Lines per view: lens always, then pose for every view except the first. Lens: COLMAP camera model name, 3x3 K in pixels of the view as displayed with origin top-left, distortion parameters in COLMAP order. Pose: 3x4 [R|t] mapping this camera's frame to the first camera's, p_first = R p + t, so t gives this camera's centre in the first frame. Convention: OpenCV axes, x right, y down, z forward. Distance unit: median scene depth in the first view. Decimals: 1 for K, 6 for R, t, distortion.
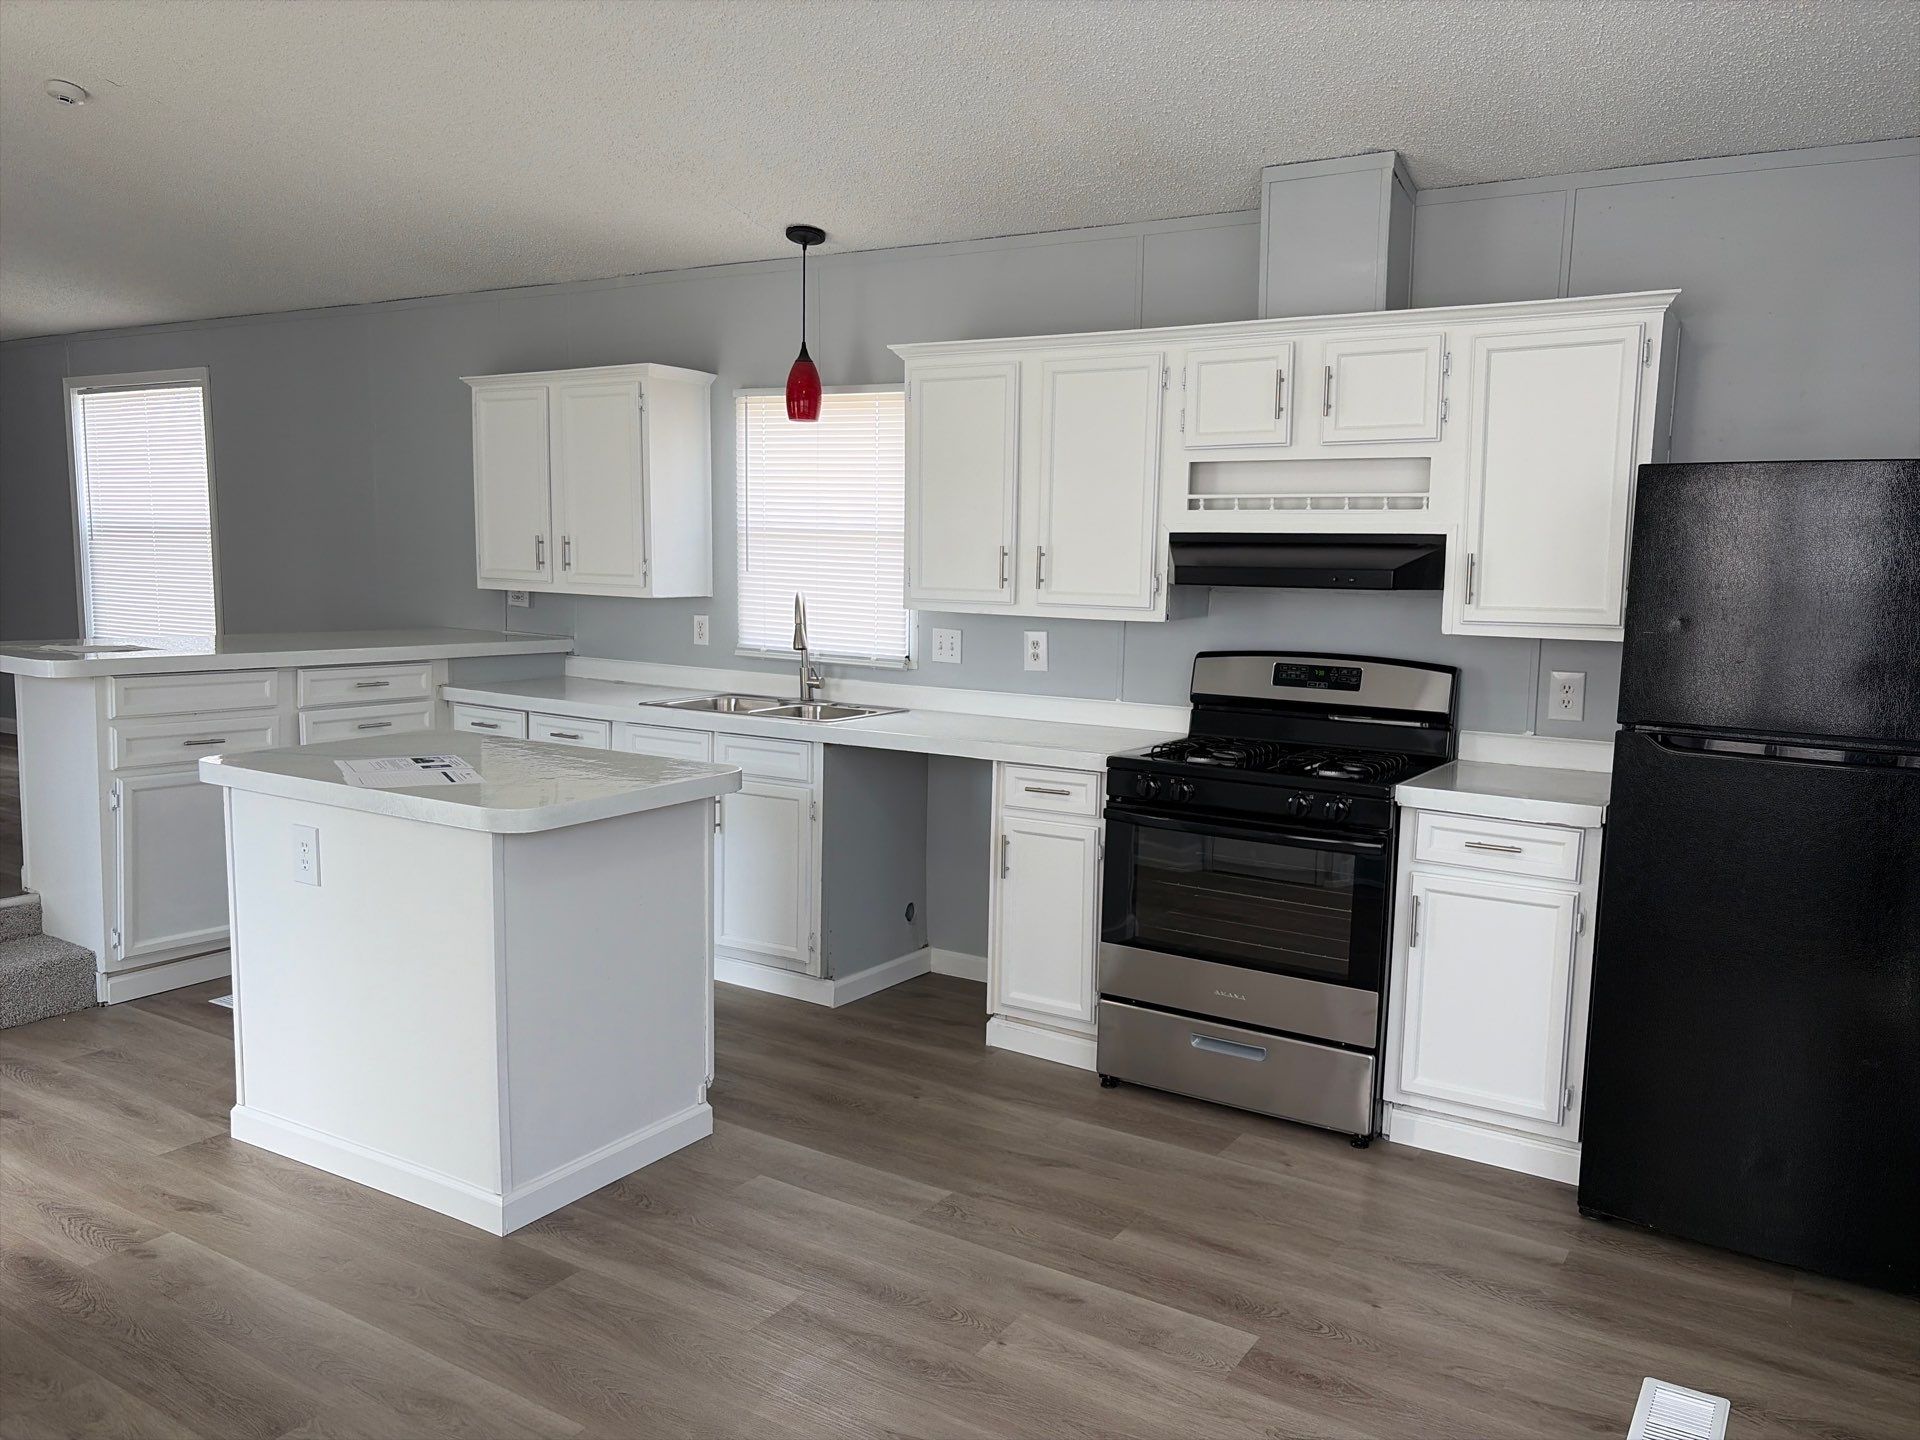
lens RADIAL K [[1447.4, 0, 954.5], [0, 1447.4, 725.7], [0, 0, 1]] dist [0.015721, -0.002800]
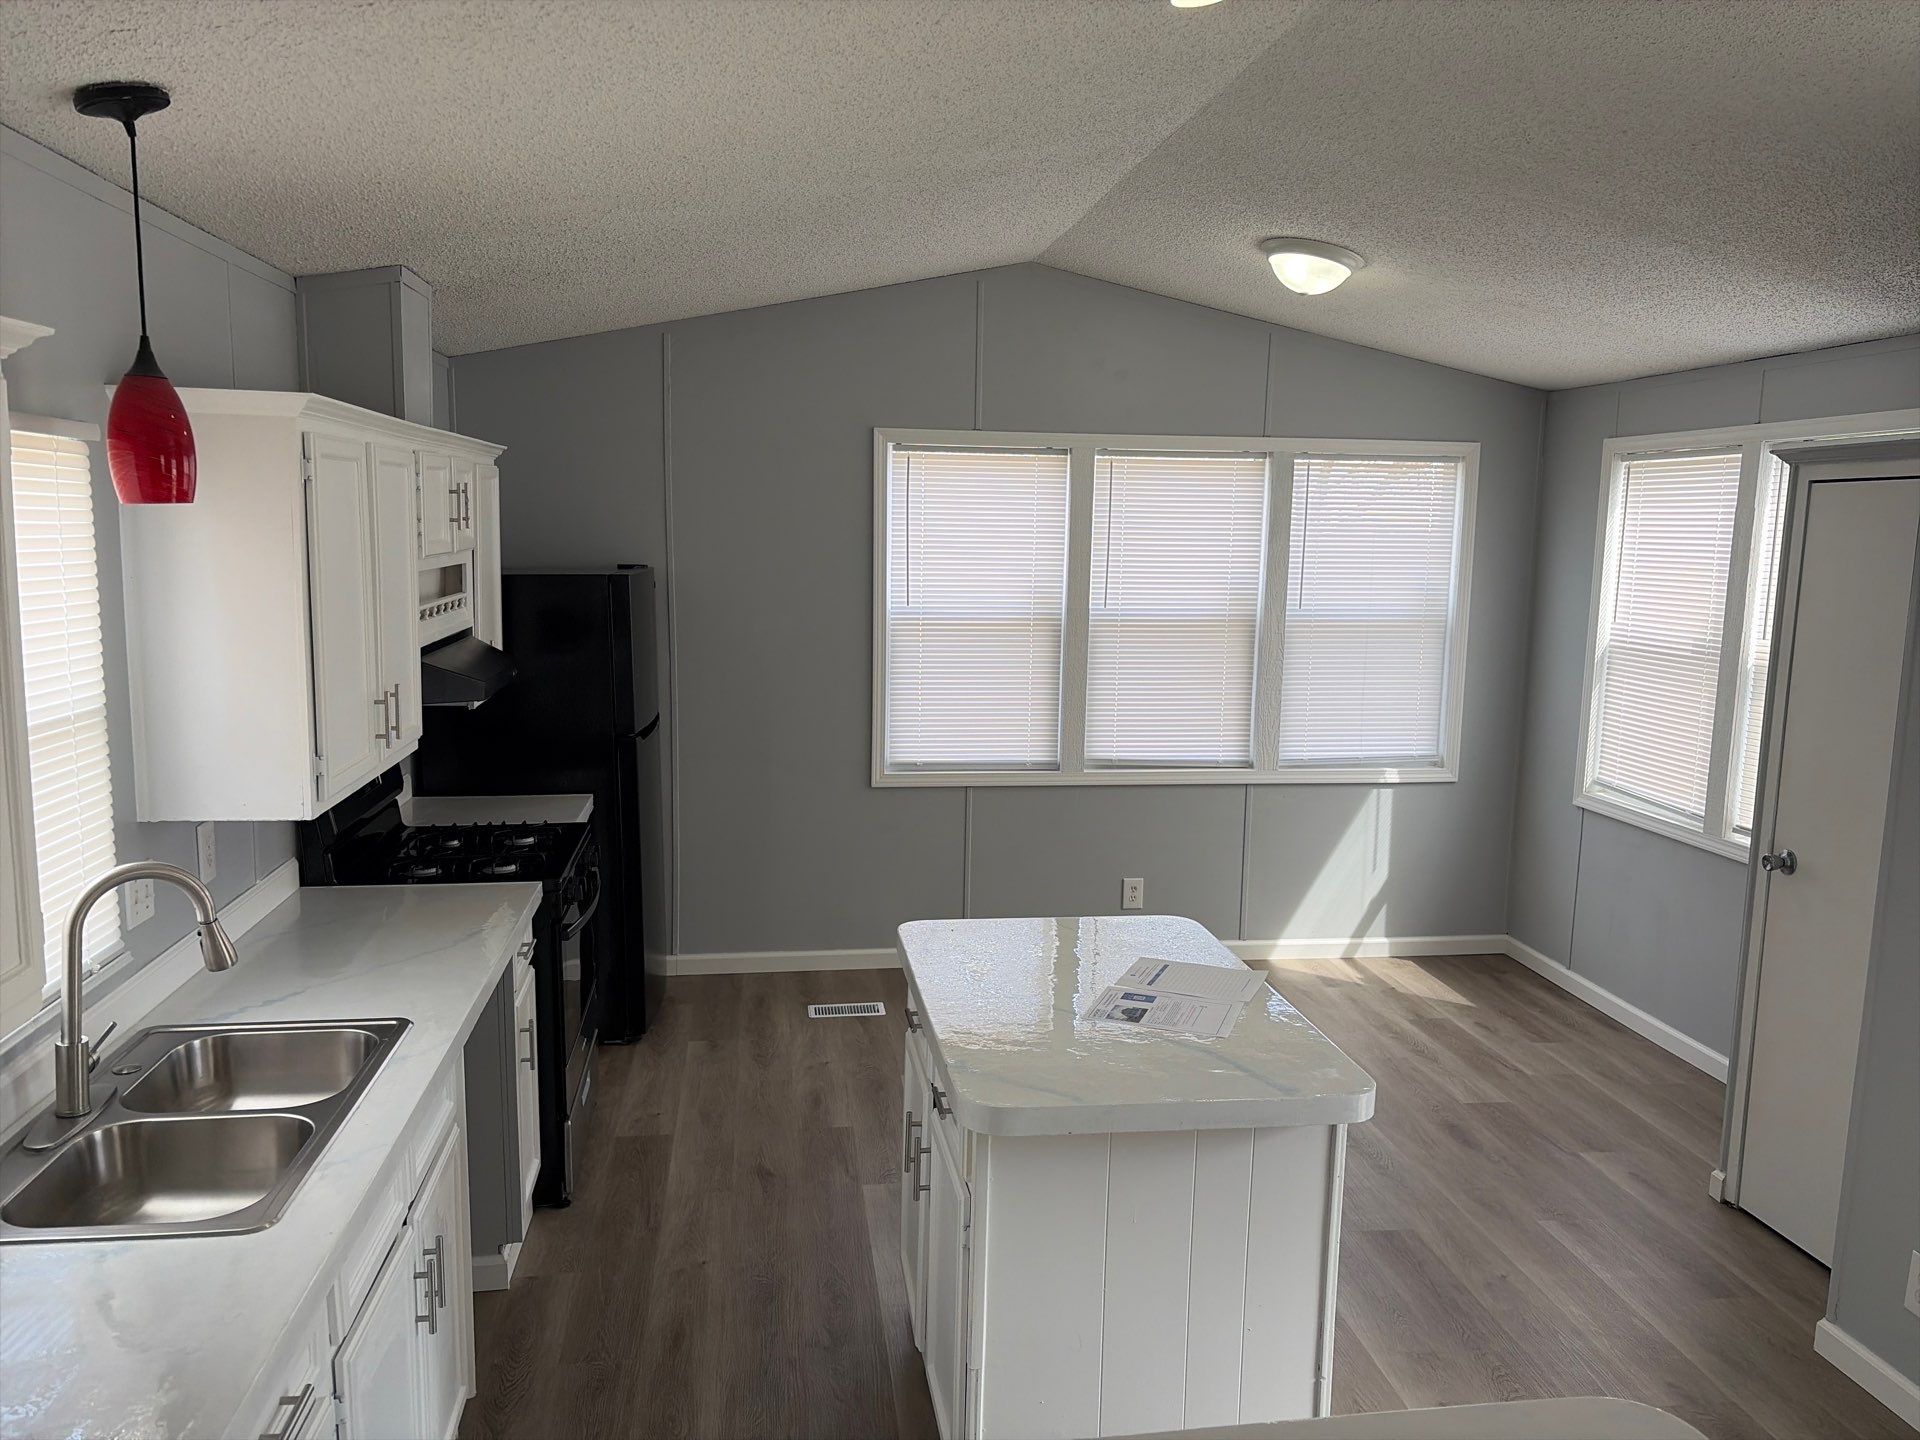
lens RADIAL K [[1447.4, 0, 953.8], [0, 1447.4, 723.0], [0, 0, 1]] dist [0.015721, -0.002800]
pose [[-0.636523, -0.132955, 0.759711, -0.675199], [0.073286, 0.970146, 0.231186, -0.244138], [-0.767768, 0.202831, -0.607776, 1.162997]]
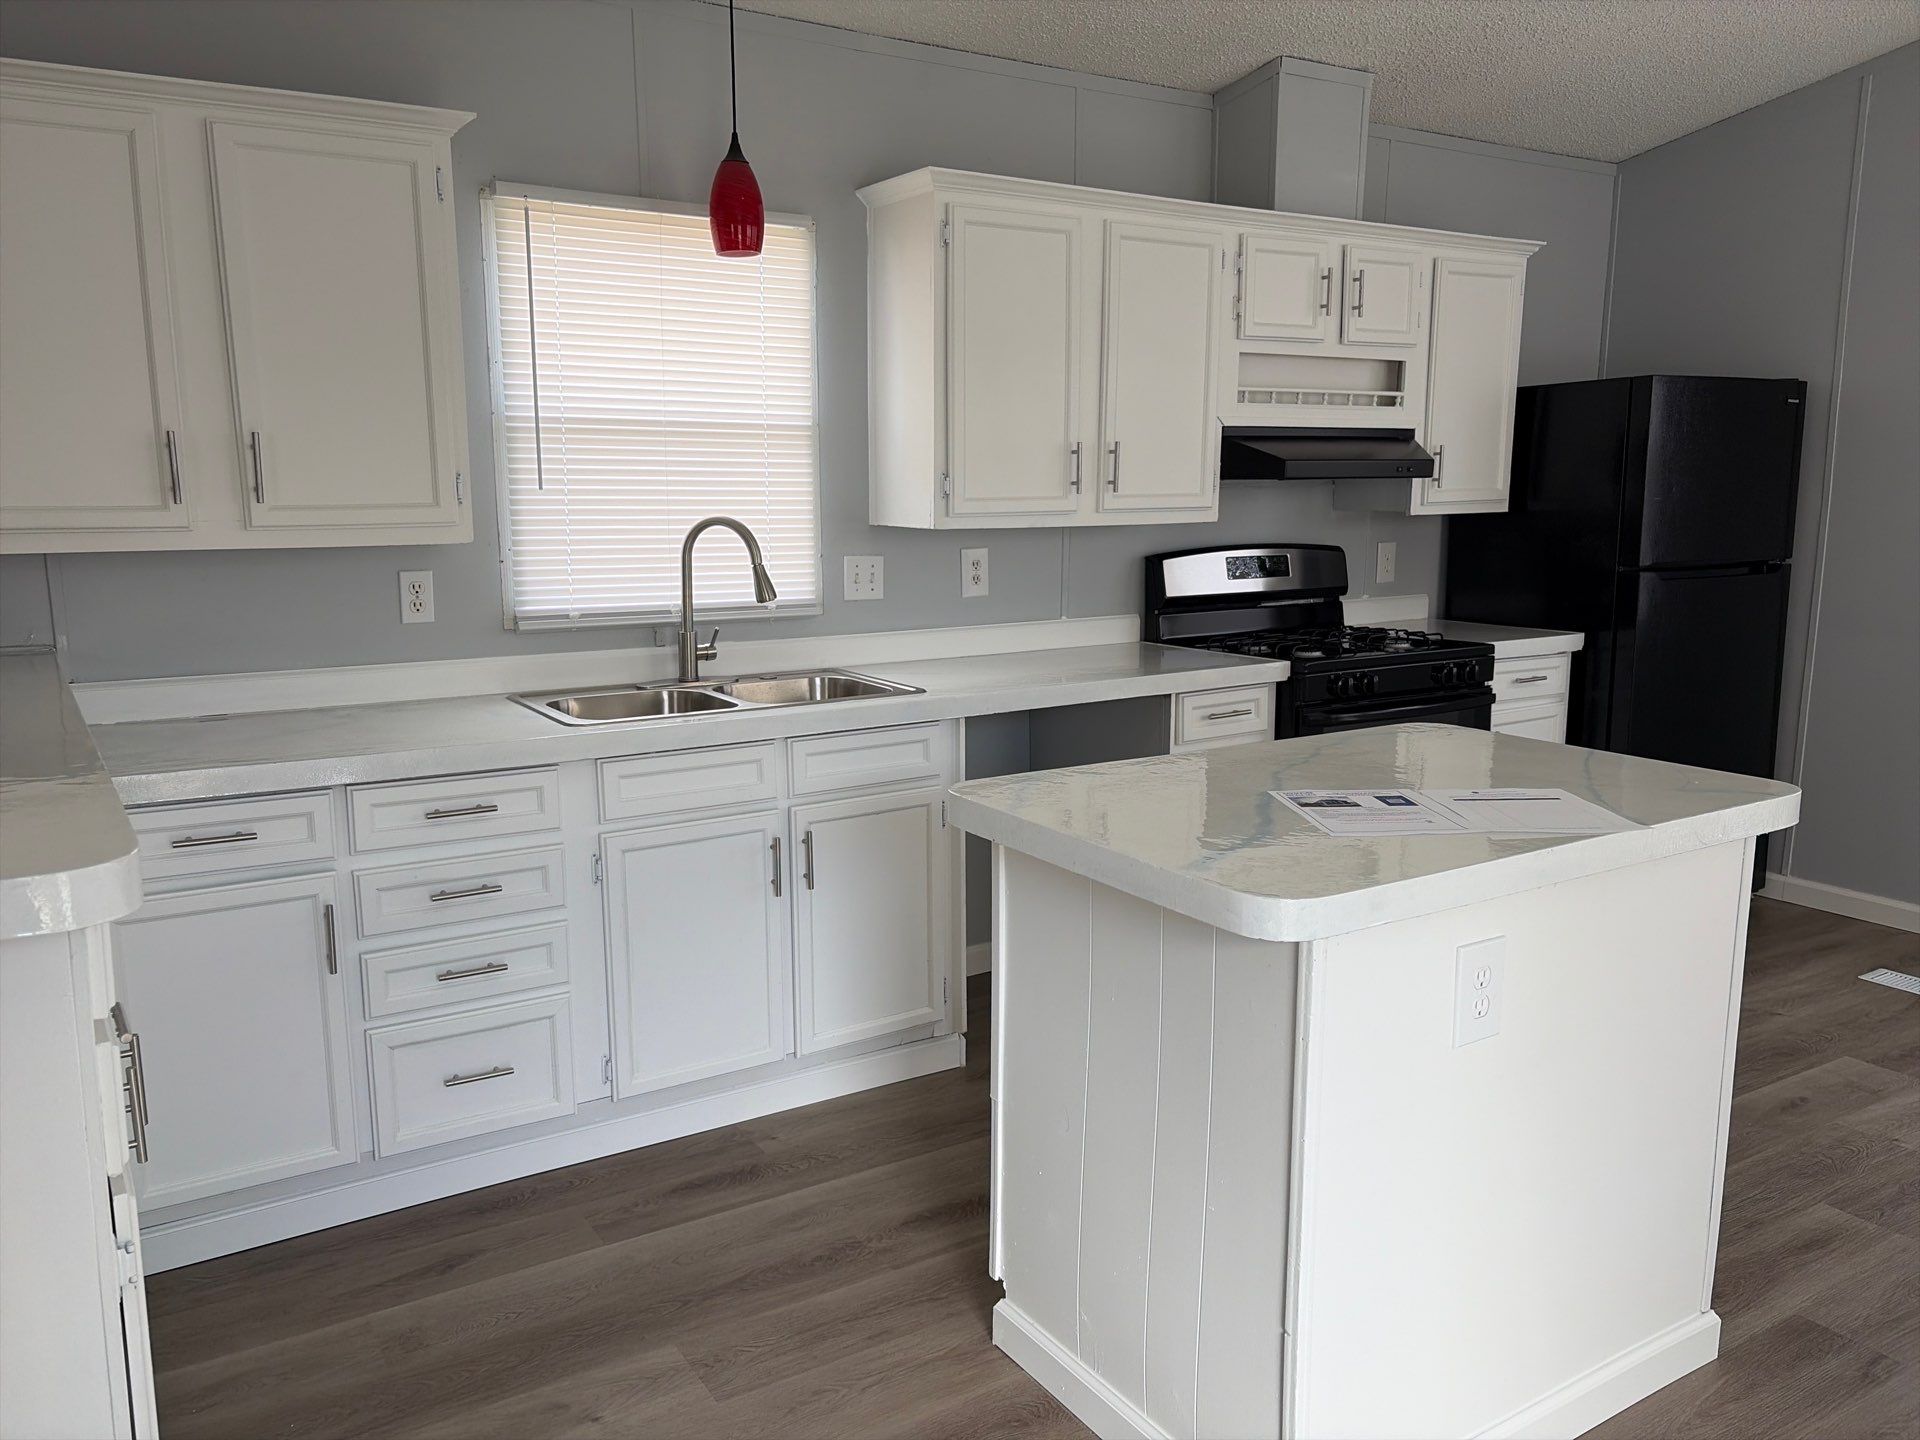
lens RADIAL K [[1447.4, 0, 953.7], [0, 1447.4, 730.1], [0, 0, 1]] dist [0.015721, -0.002800]
pose [[0.440343, -0.173280, 0.880949, -0.722391], [0.126500, 0.983385, 0.130198, -0.074681], [-0.888873, 0.054108, 0.454947, 0.656427]]
